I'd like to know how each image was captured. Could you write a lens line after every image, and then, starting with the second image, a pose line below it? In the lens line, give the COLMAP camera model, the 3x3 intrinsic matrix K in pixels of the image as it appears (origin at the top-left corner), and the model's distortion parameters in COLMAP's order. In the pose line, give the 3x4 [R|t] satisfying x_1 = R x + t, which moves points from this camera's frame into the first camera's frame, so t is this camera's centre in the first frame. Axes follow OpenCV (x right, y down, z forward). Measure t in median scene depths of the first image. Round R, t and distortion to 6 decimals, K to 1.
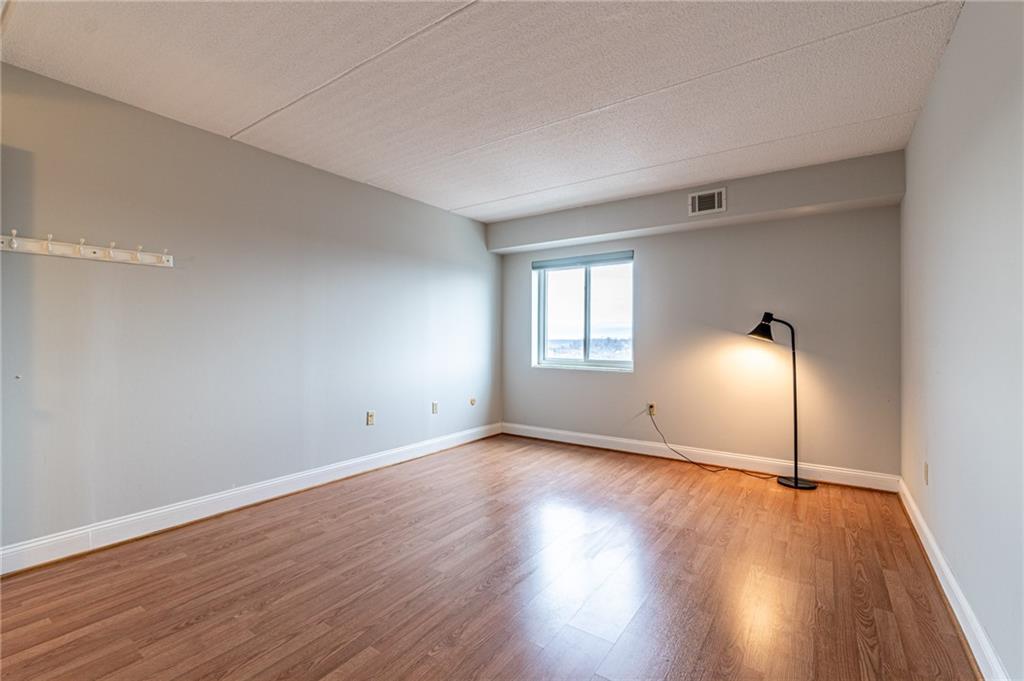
lens RADIAL K [[450.1, 0, 509.4], [0, 450.1, 340.3], [0, 0, 1]] dist [-0.000759, 0.000065]
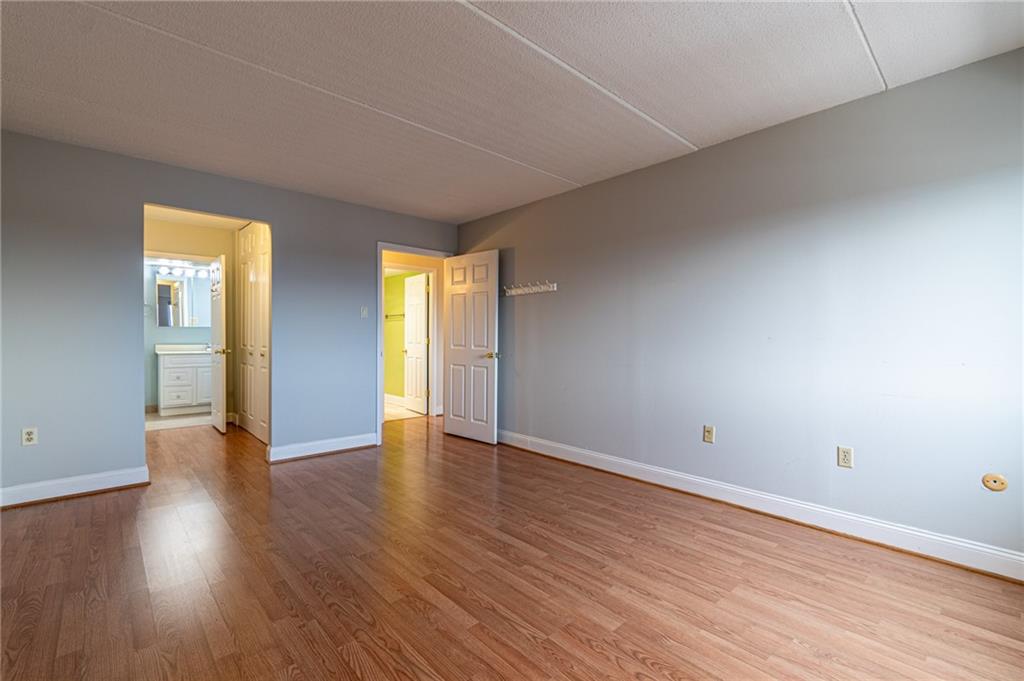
lens RADIAL K [[450.1, 0, 512.1], [0, 450.1, 339.1], [0, 0, 1]] dist [-0.000759, 0.000065]
pose [[-0.212286, 0.004983, -0.977195, 0.730819], [-0.004261, 0.999973, 0.006024, -0.003116], [0.977198, 0.005442, -0.212259, 1.073847]]
